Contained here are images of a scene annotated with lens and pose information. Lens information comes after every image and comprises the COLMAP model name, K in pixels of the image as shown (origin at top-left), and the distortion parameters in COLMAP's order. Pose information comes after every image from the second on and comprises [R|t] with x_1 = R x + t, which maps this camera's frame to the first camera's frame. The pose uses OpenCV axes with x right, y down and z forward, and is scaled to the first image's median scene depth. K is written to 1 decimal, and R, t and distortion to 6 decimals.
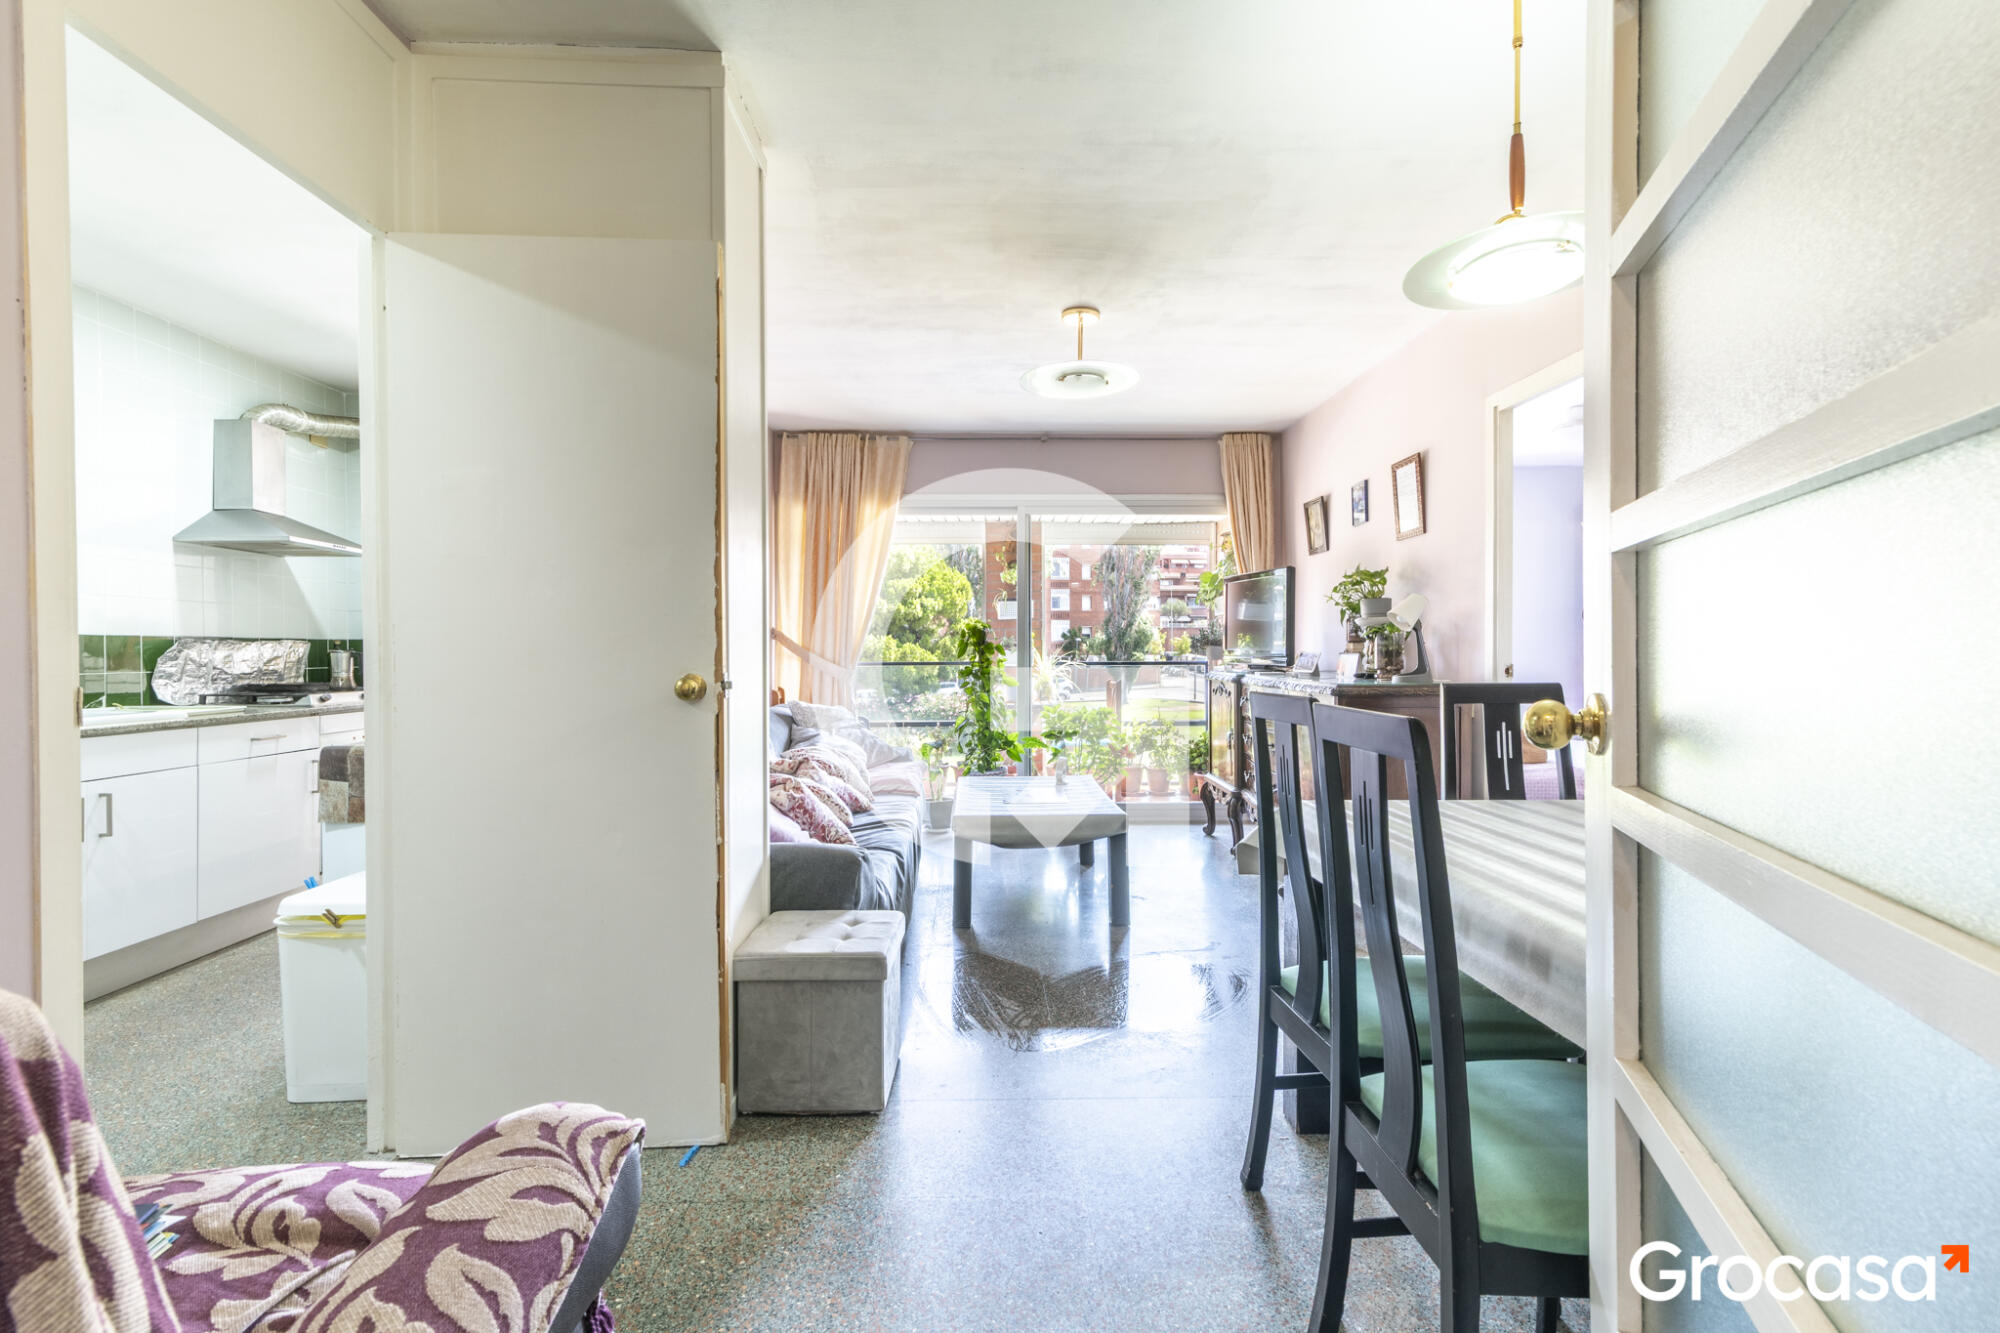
lens RADIAL K [[914.4, 0, 1007.8], [0, 914.4, 655.0], [0, 0, 1]] dist [0.014499, -0.001091]
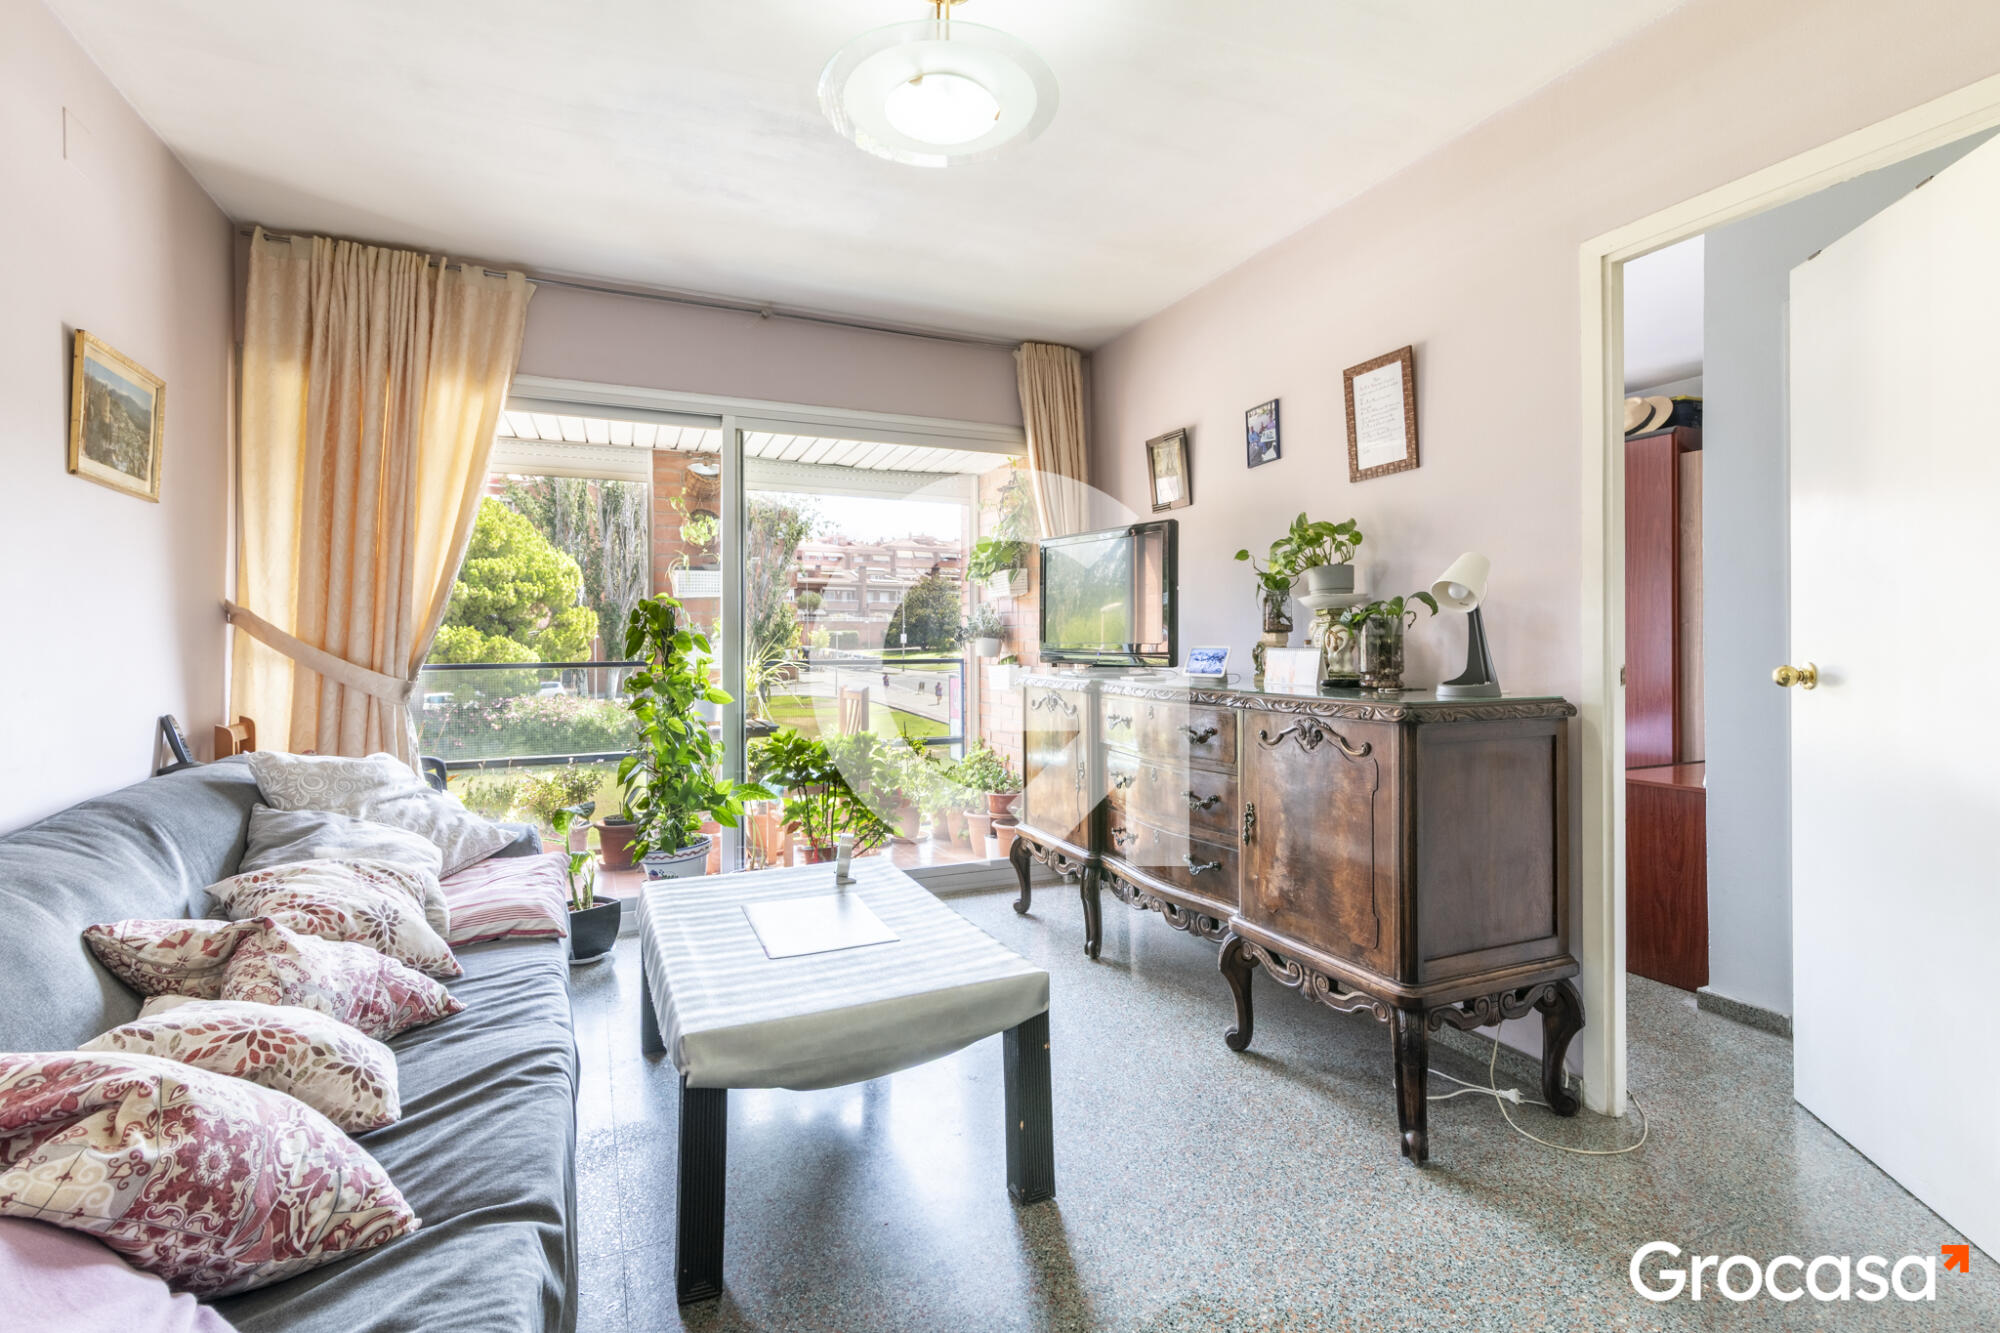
lens RADIAL K [[914.4, 0, 1006.6], [0, 914.4, 638.0], [0, 0, 1]] dist [0.014499, -0.001091]
pose [[0.920677, 0.001325, 0.390324, -0.056052], [0.003448, 0.999928, -0.011527, -0.001498], [-0.390311, 0.011958, 0.920605, 0.350121]]
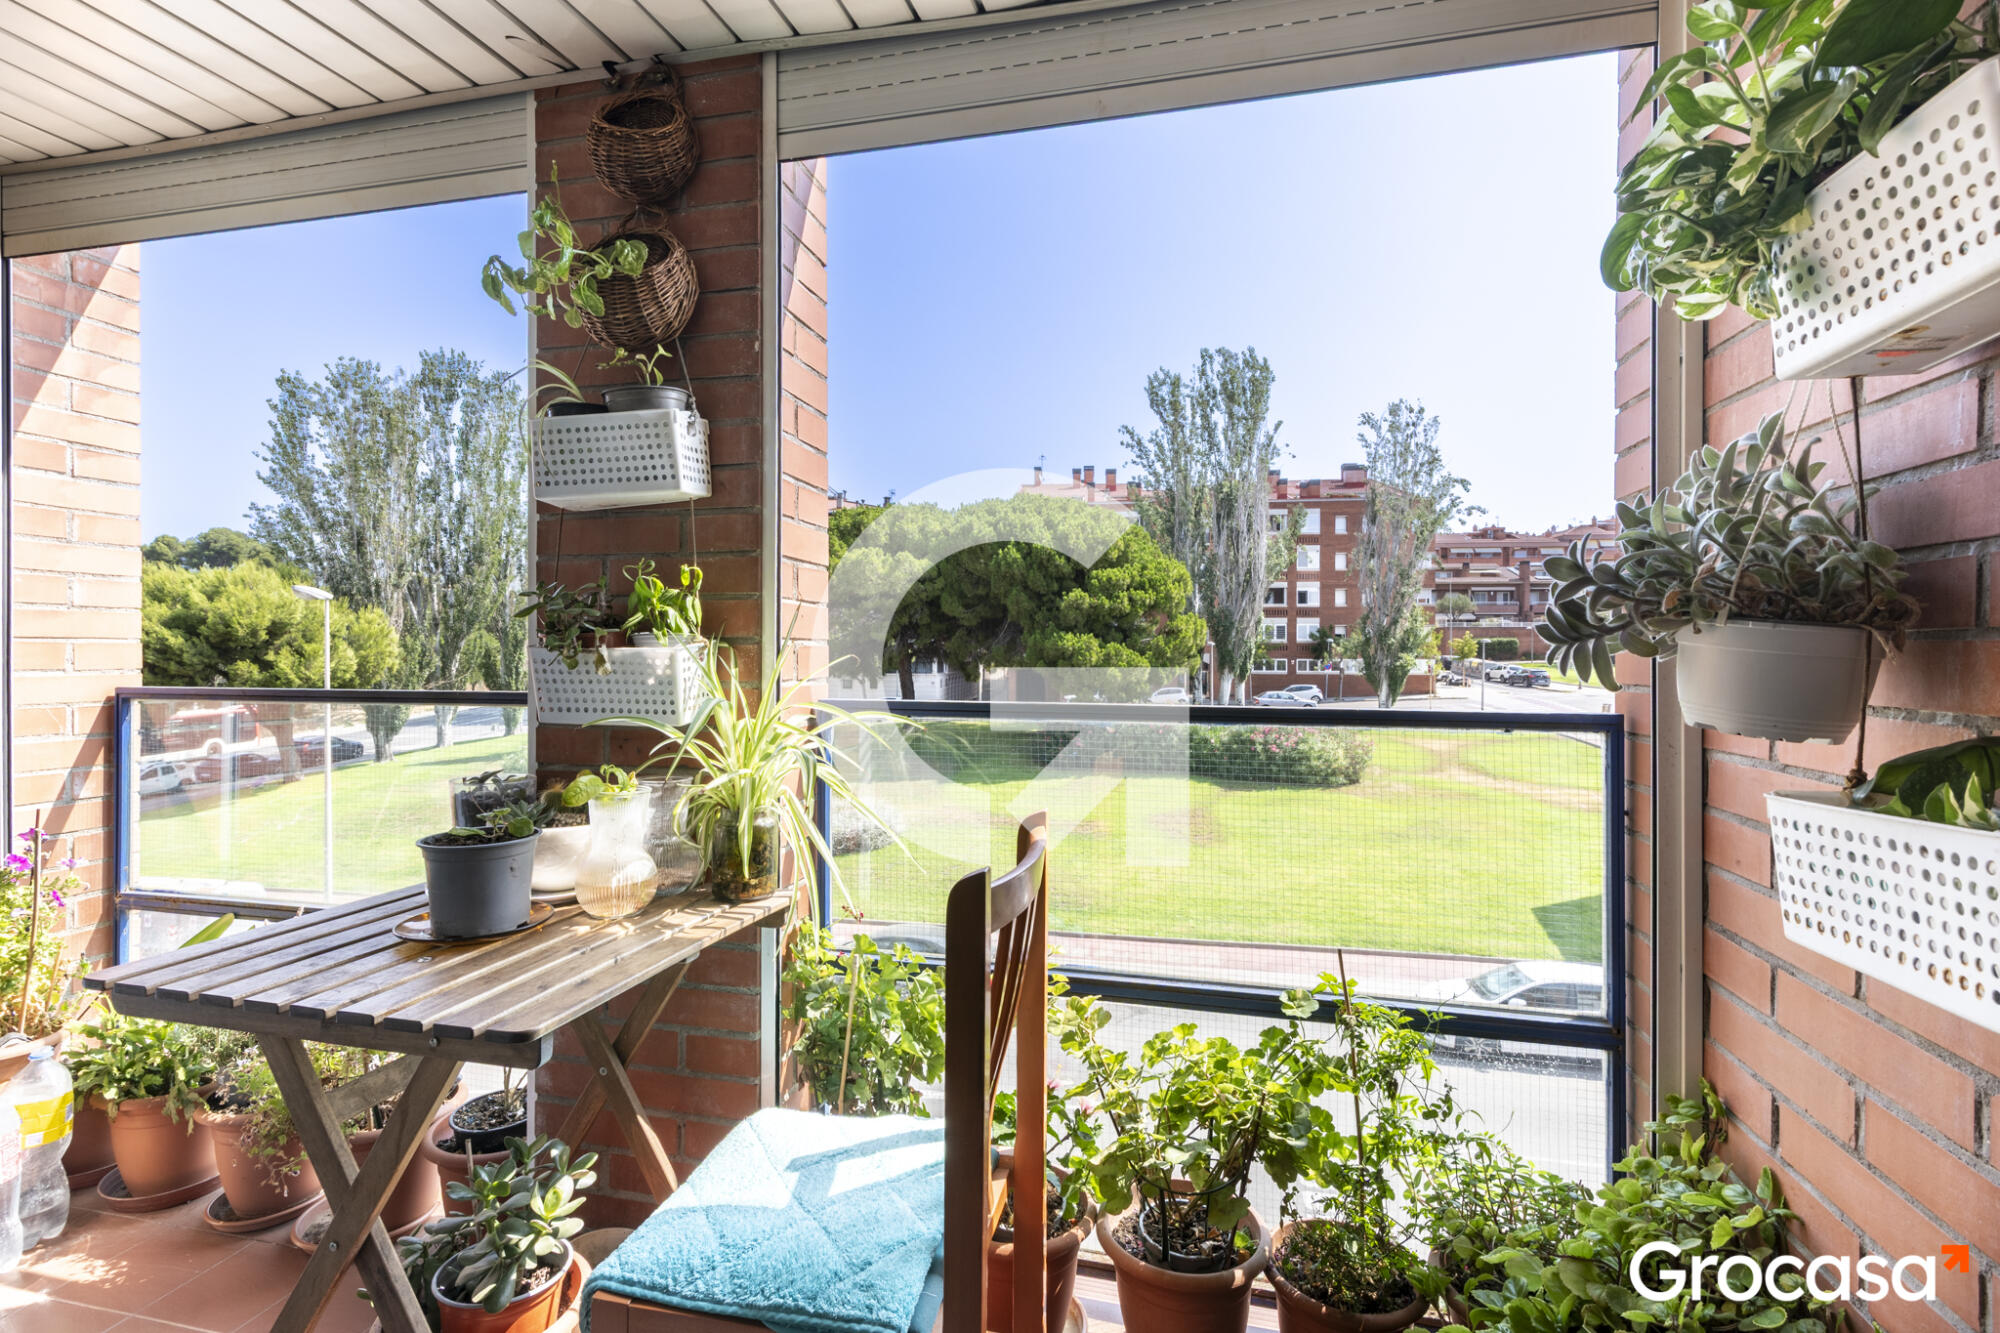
lens RADIAL K [[914.4, 0, 1003.1], [0, 914.4, 655.9], [0, 0, 1]] dist [0.014499, -0.001091]
pose [[0.962045, 0.008802, -0.272749, 0.161972], [-0.008916, 0.999960, 0.000823, -0.005260], [0.272746, 0.001640, 0.962085, 0.910676]]
